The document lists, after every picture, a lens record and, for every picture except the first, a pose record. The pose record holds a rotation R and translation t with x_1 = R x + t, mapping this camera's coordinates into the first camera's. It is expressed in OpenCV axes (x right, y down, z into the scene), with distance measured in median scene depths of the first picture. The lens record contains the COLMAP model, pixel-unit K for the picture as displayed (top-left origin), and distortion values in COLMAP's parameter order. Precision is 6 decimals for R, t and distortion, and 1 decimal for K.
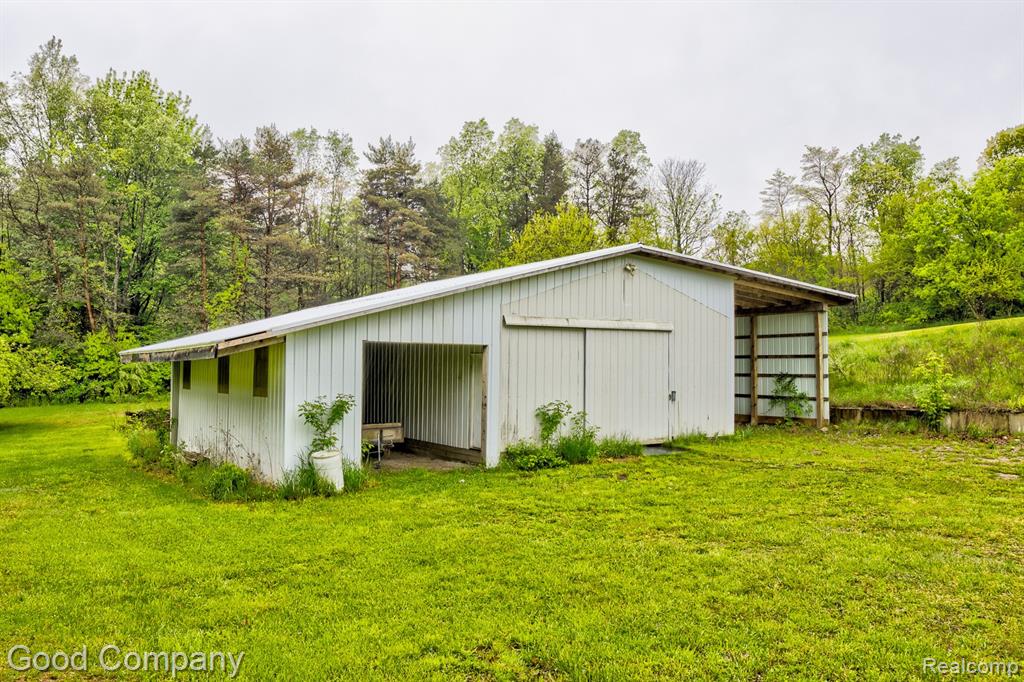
lens RADIAL K [[765.2, 0, 529.2], [0, 765.2, 340.5], [0, 0, 1]] dist [0.005350, 0.001649]
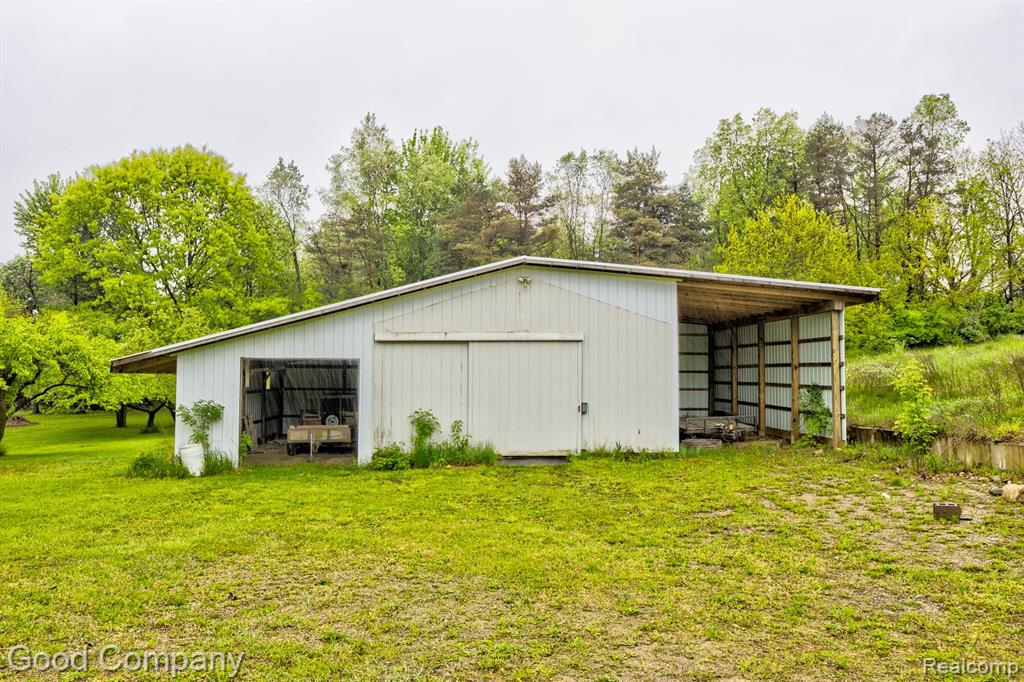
lens RADIAL K [[765.2, 0, 529.2], [0, 765.2, 340.5], [0, 0, 1]] dist [0.005350, 0.001649]
pose [[0.853829, -0.021540, -0.520108, 0.635875], [0.019158, 0.999767, -0.009954, -0.004335], [0.520202, -0.001466, 0.854042, 0.134032]]
